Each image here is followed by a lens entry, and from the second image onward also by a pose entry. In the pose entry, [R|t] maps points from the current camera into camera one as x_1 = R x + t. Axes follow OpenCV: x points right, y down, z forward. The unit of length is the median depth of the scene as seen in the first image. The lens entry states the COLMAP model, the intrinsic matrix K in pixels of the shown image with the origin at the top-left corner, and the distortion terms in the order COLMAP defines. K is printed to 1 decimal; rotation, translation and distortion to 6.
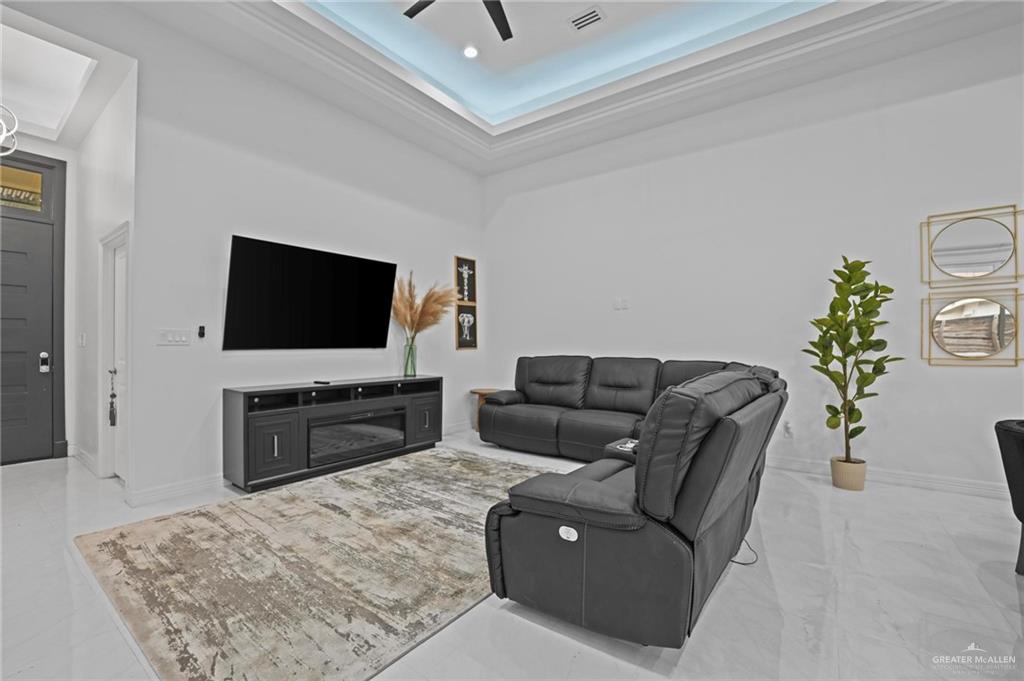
lens RADIAL K [[440.5, 0, 514.1], [0, 440.5, 346.3], [0, 0, 1]] dist [-0.018656, -0.000395]
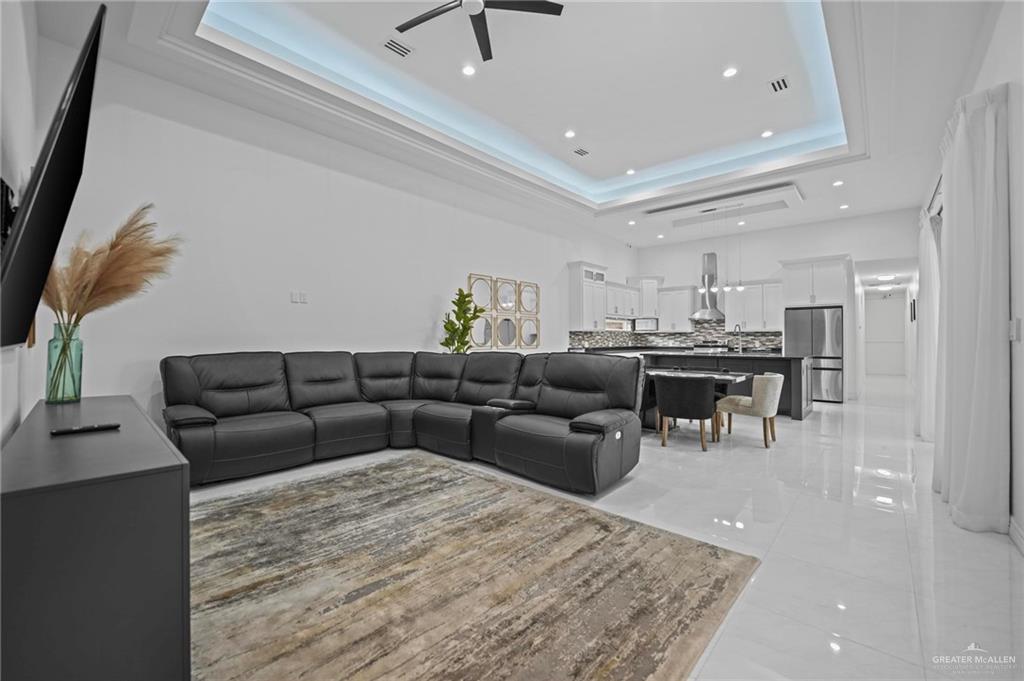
lens RADIAL K [[413.3, 0, 508.2], [0, 413.3, 336.3], [0, 0, 1]] dist [-0.026565, -0.000049]
pose [[0.103968, 0.010734, 0.994523, -1.520828], [0.002929, 0.999934, -0.011098, 0.003284], [-0.994576, 0.004067, 0.103930, 1.115599]]
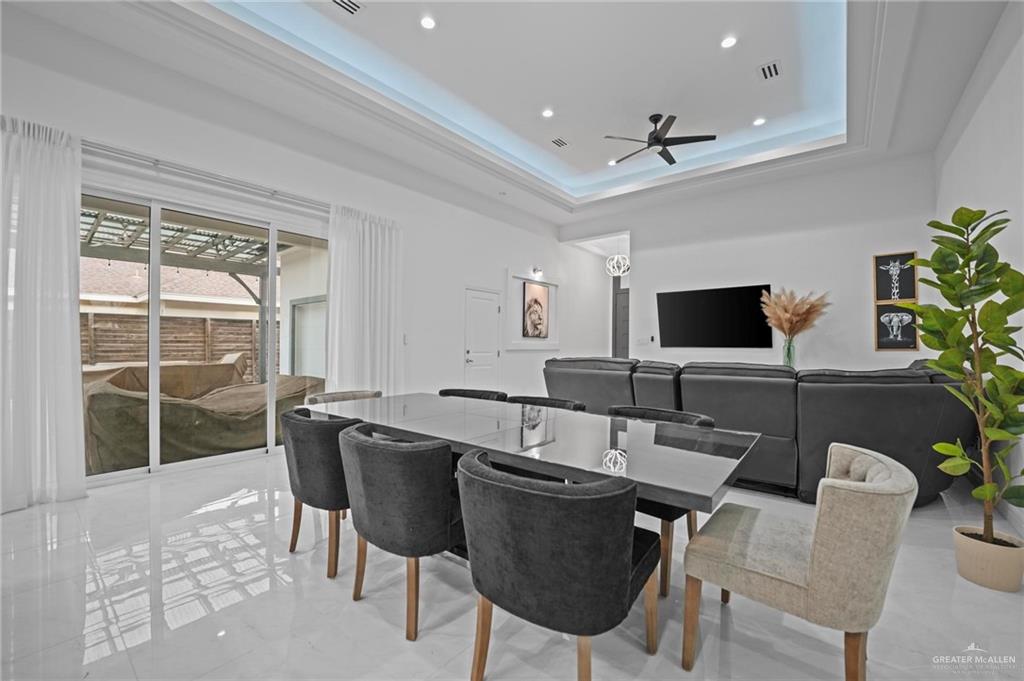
lens RADIAL K [[413.3, 0, 509.7], [0, 413.3, 342.7], [0, 0, 1]] dist [-0.026565, -0.000049]
pose [[-0.057336, -0.004274, -0.998346, 0.795572], [-0.008711, 0.999955, -0.003780, 0.000175], [0.998317, 0.008479, -0.057371, 0.228698]]
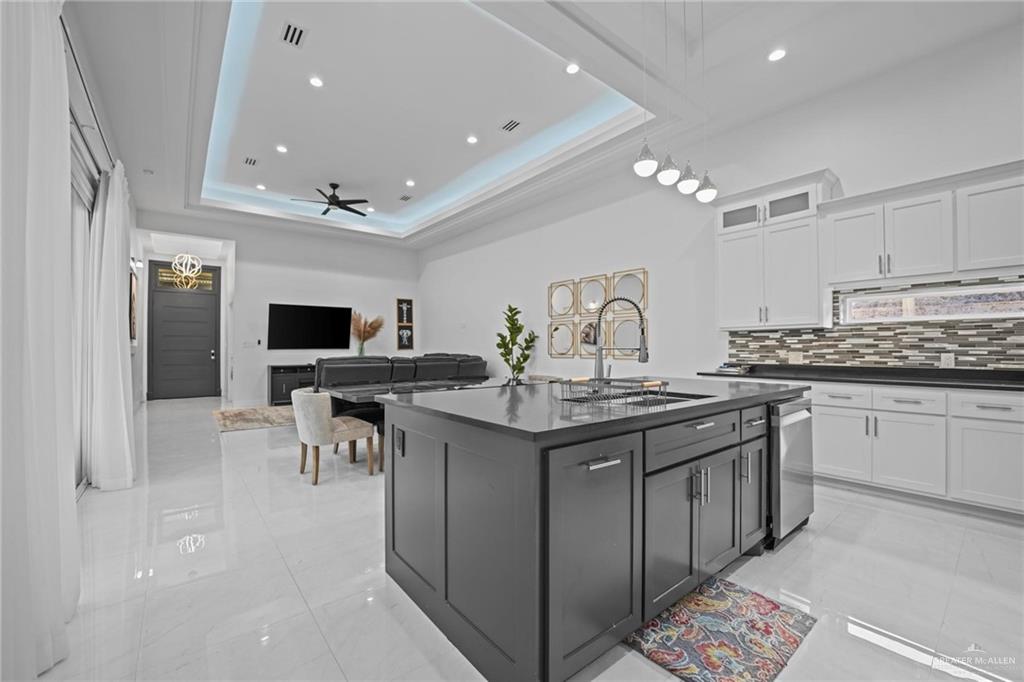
lens RADIAL K [[416.0, 0, 507.9], [0, 416.0, 344.2], [0, 0, 1]] dist [-0.026085, -0.000121]
pose [[0.968297, -0.001838, -0.249794, 0.720049], [-0.000609, 0.999953, -0.009720, 0.000426], [0.249800, 0.009564, 0.968250, -0.534478]]
